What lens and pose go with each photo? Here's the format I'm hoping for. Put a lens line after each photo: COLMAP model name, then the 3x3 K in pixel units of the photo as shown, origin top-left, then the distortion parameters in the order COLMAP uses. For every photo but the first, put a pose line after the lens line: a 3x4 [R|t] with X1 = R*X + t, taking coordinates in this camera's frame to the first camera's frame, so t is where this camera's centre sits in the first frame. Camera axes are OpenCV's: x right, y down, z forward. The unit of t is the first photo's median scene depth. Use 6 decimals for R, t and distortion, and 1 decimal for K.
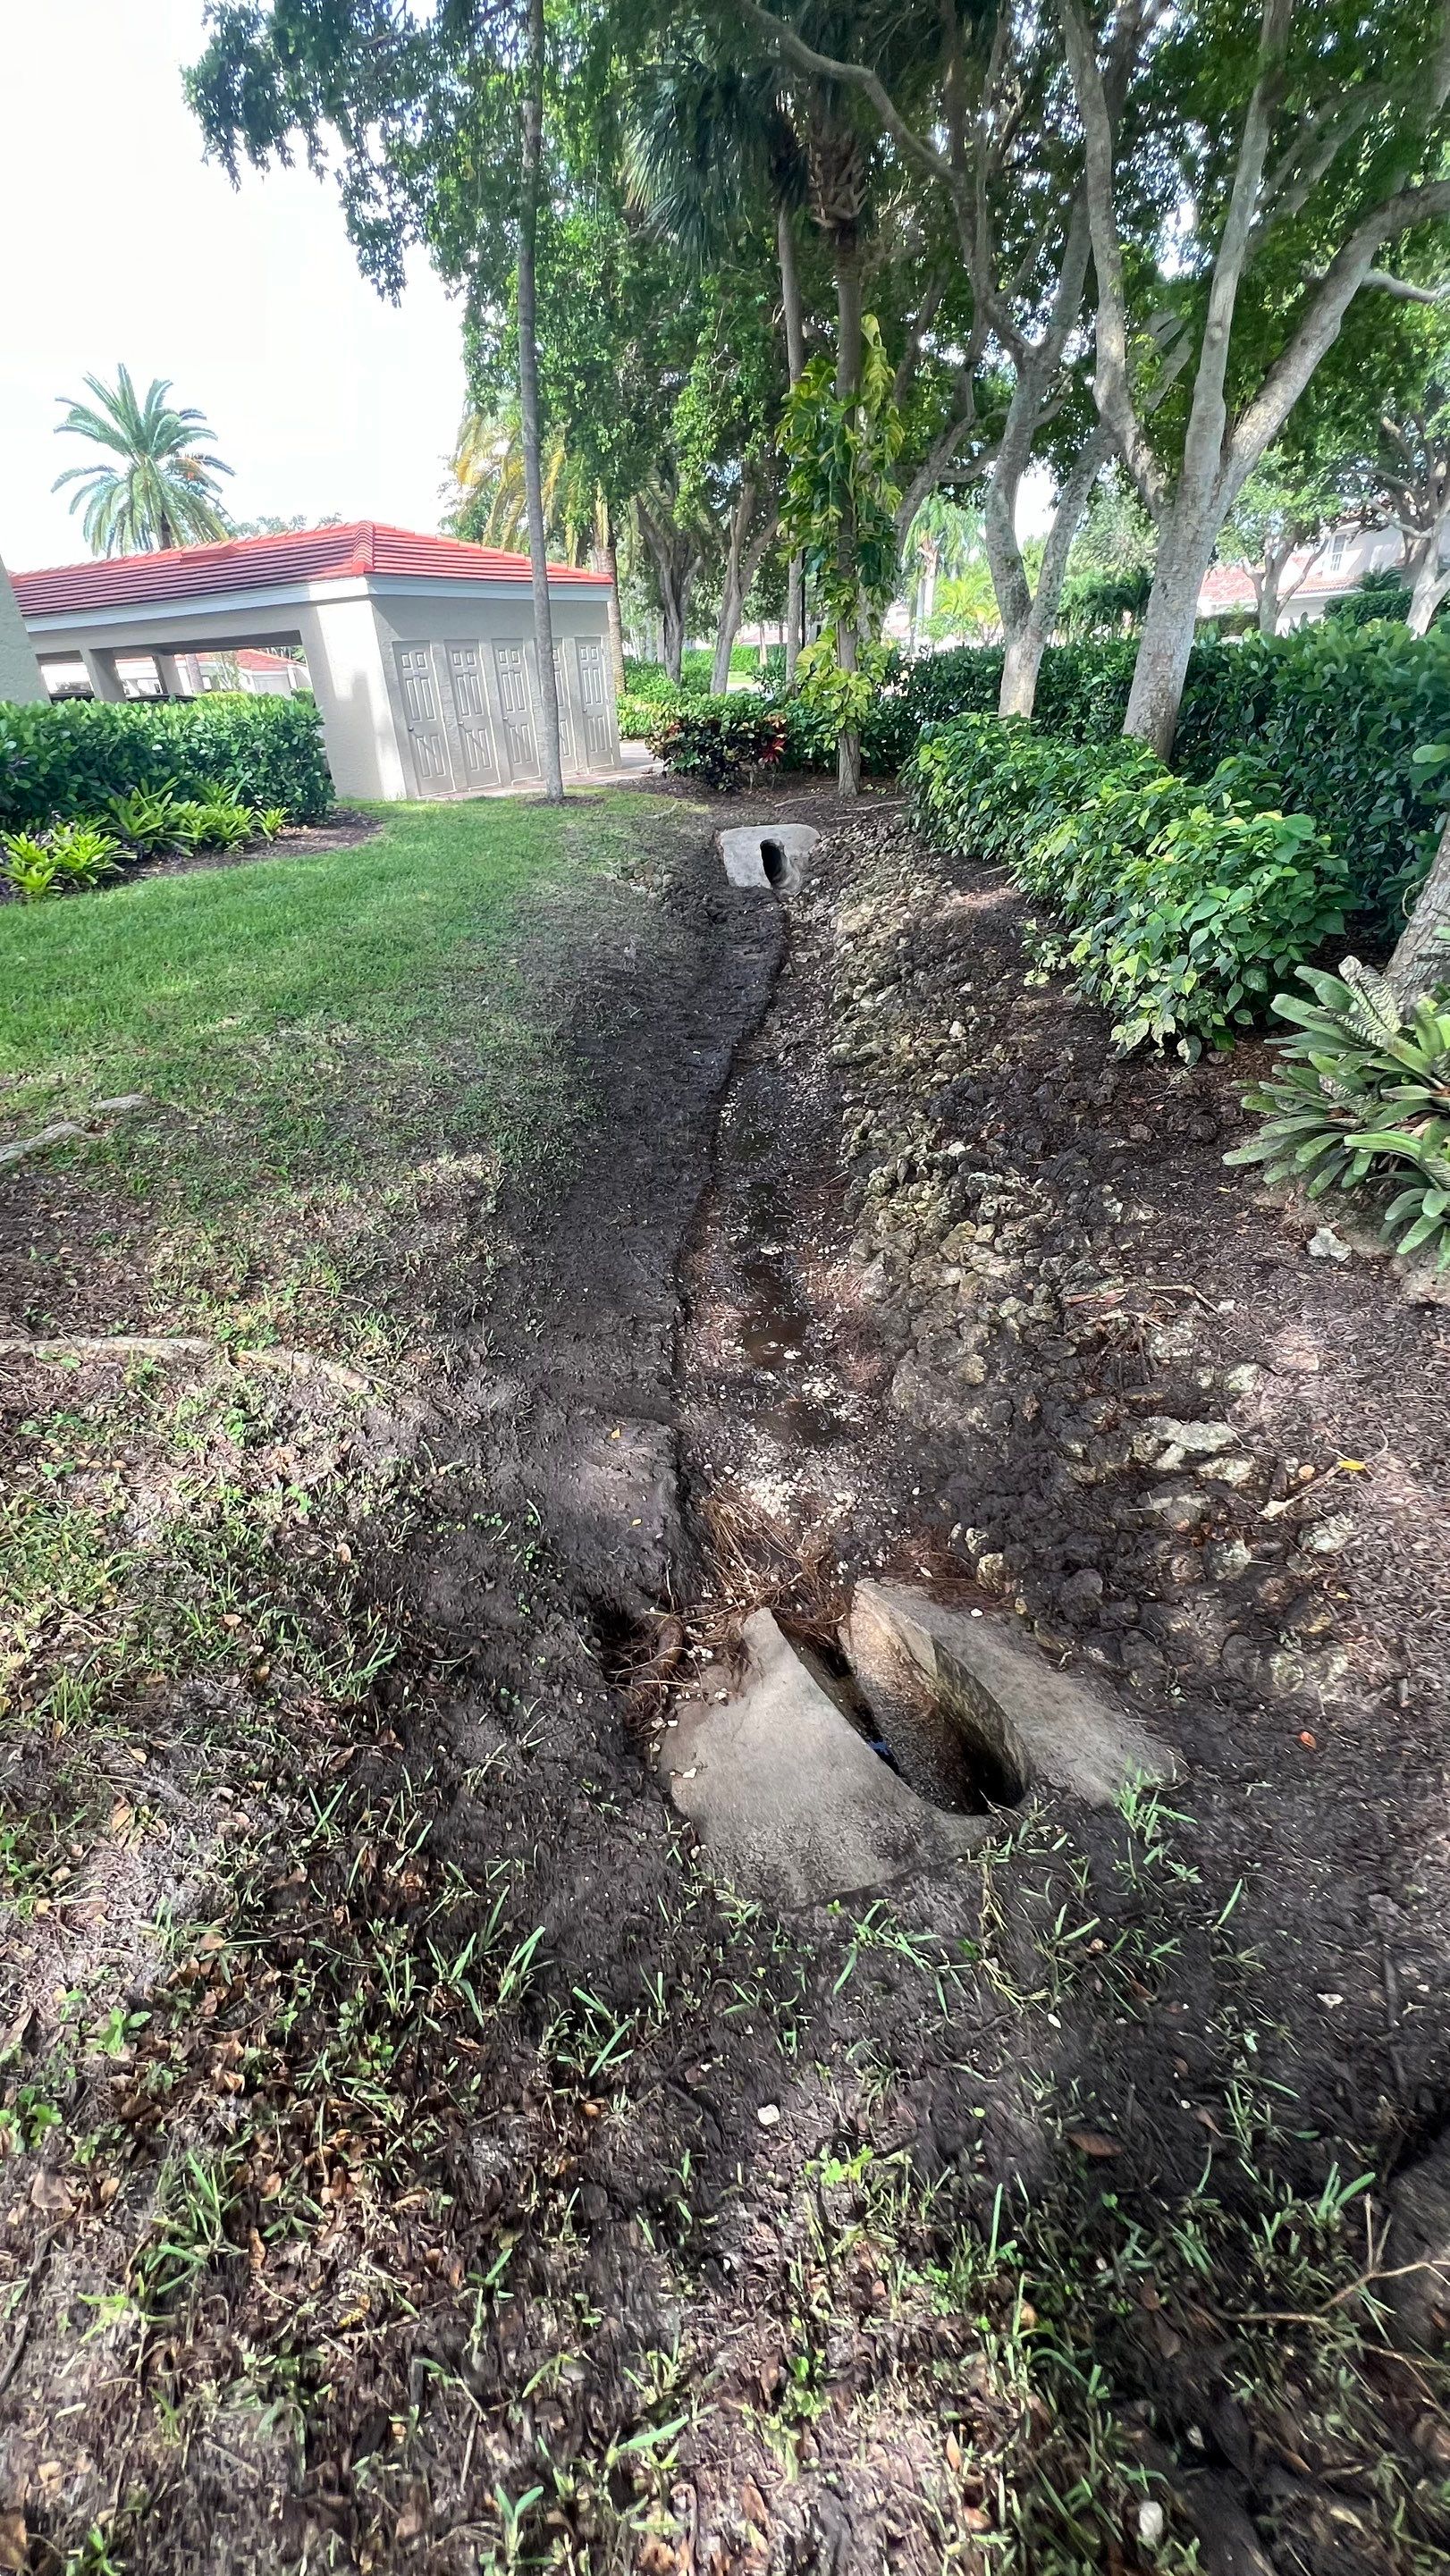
lens RADIAL K [[1025.4, 0, 720.7], [0, 1025.4, 1280.0], [0, 0, 1]] dist [0.001145, 0.000477]
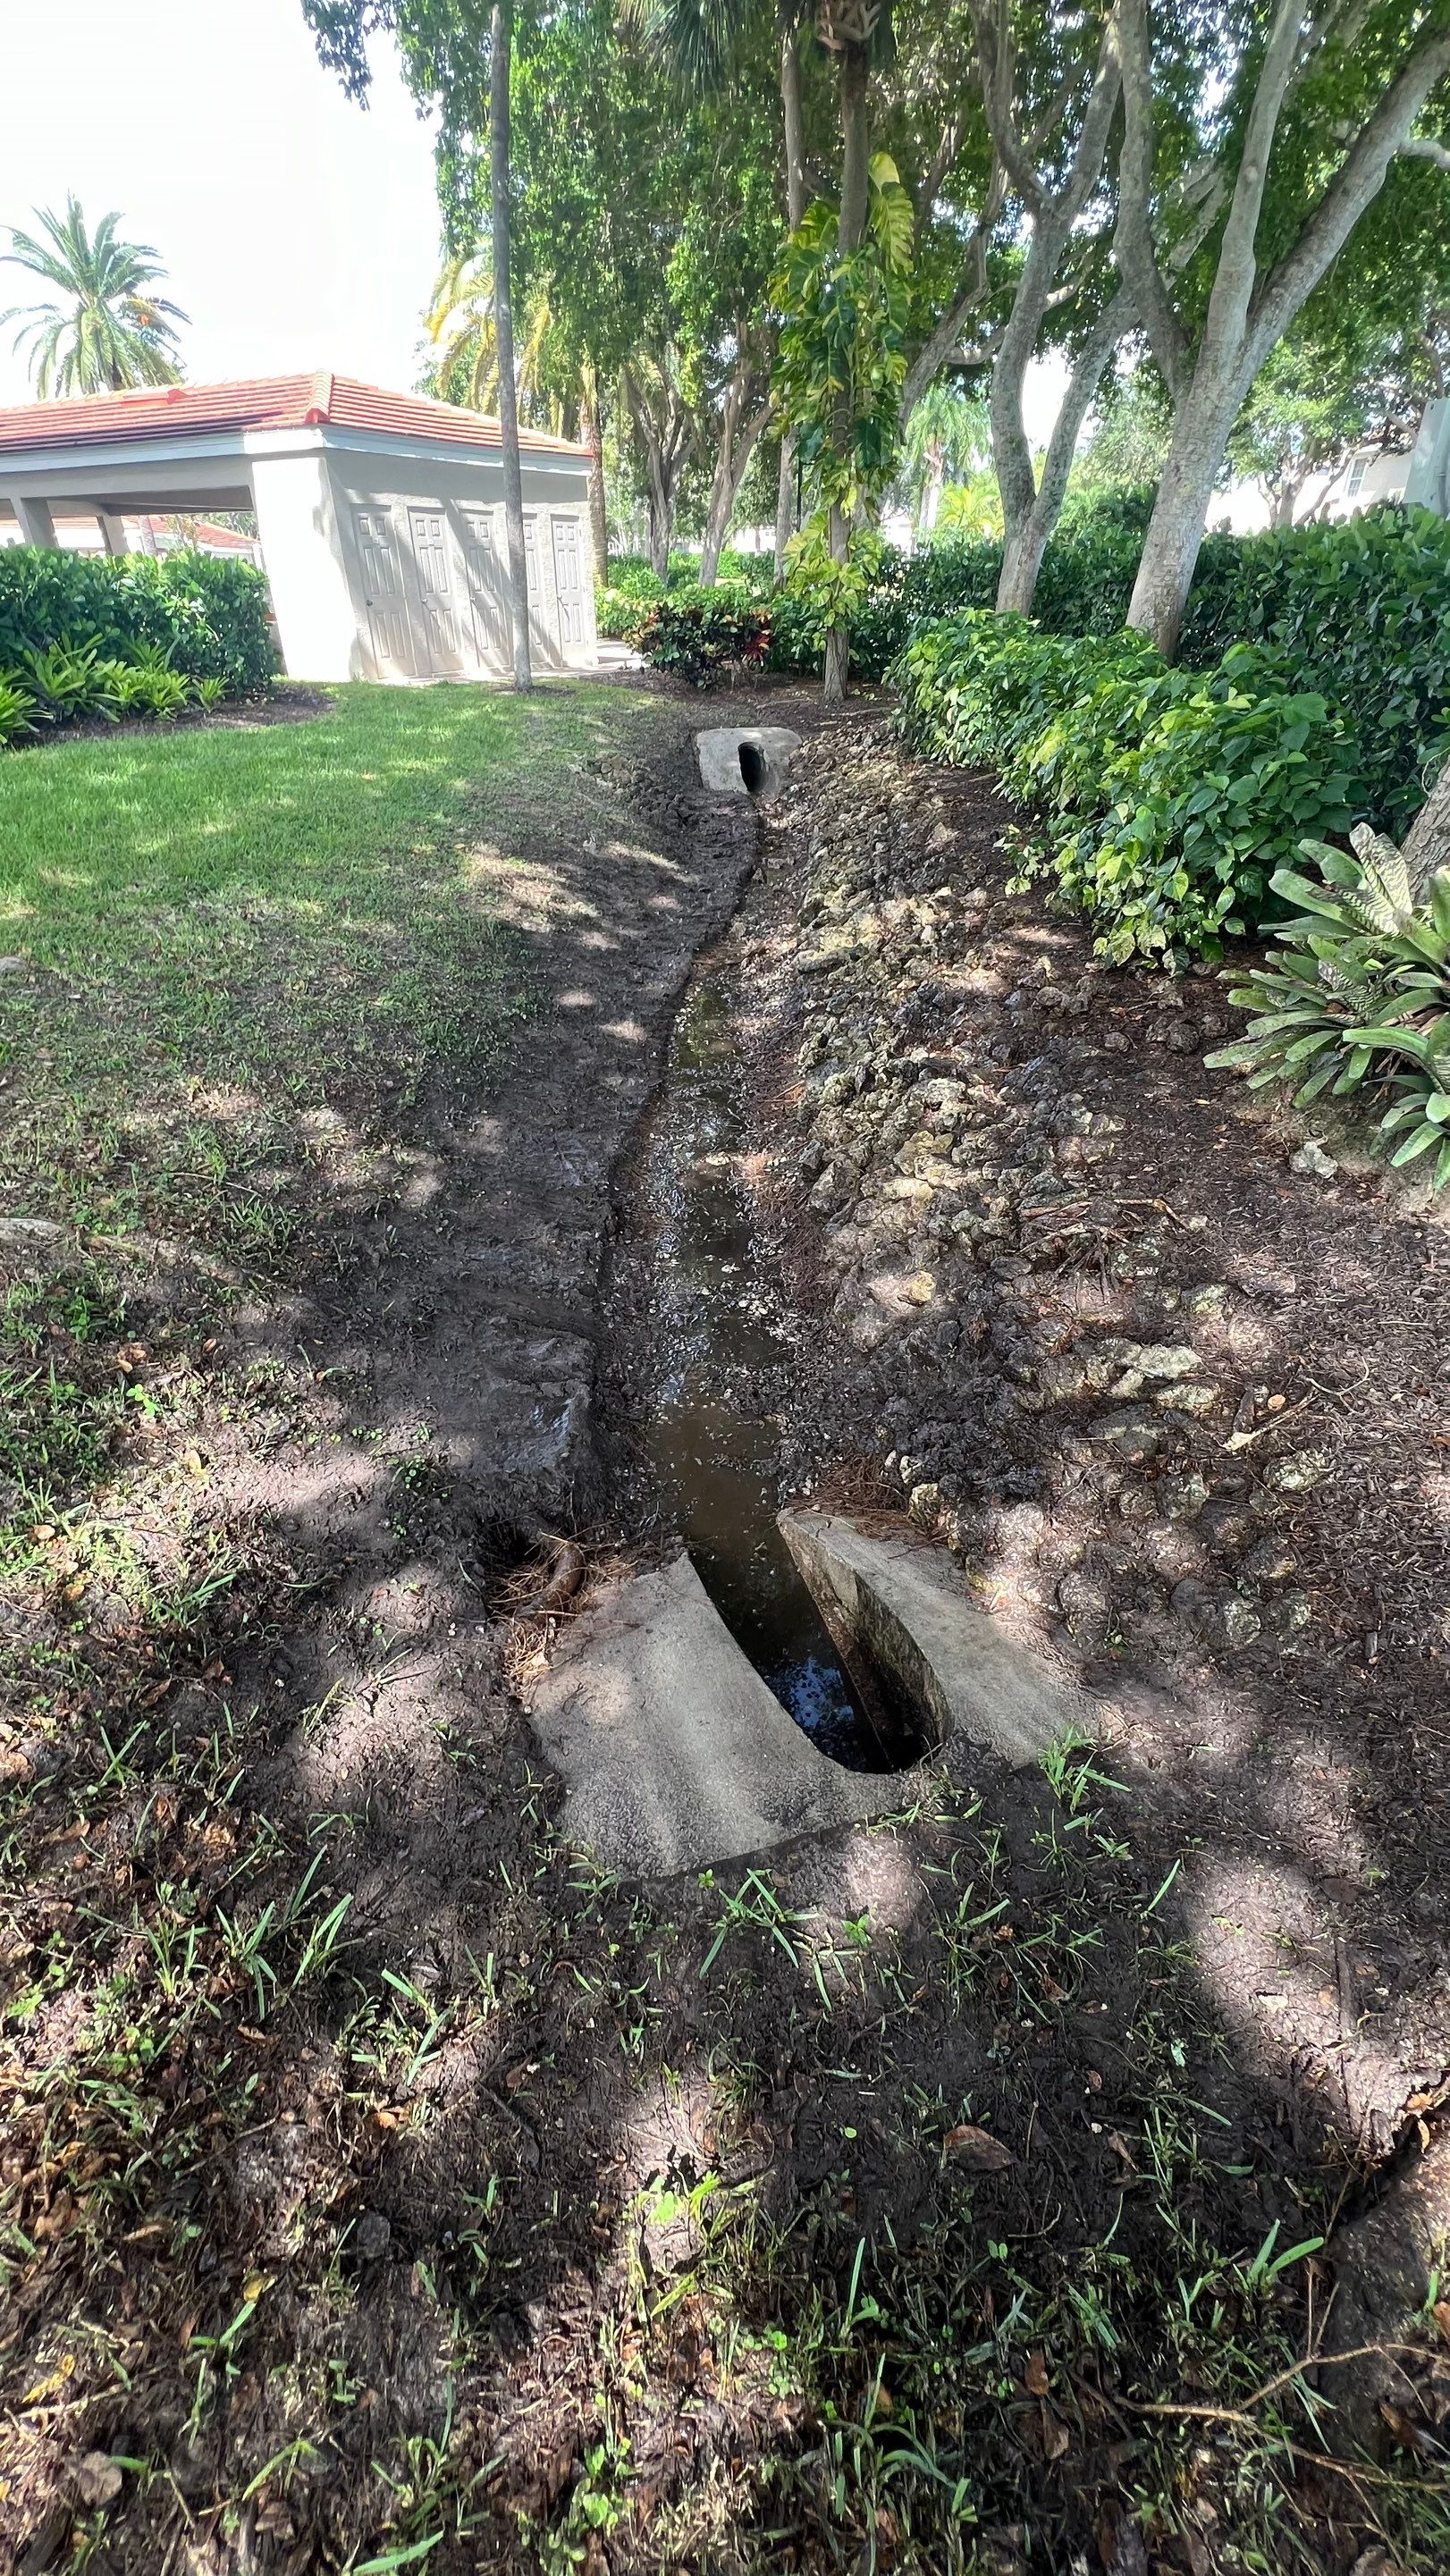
lens RADIAL K [[1033.5, 0, 716.5], [0, 1033.5, 1279.1], [0, 0, 1]] dist [-0.000969, 0.000378]
pose [[0.999057, 0.033732, 0.027349, 0.049014], [-0.035363, 0.997478, 0.061542, 0.037211], [-0.025204, -0.062451, 0.997730, 0.106717]]
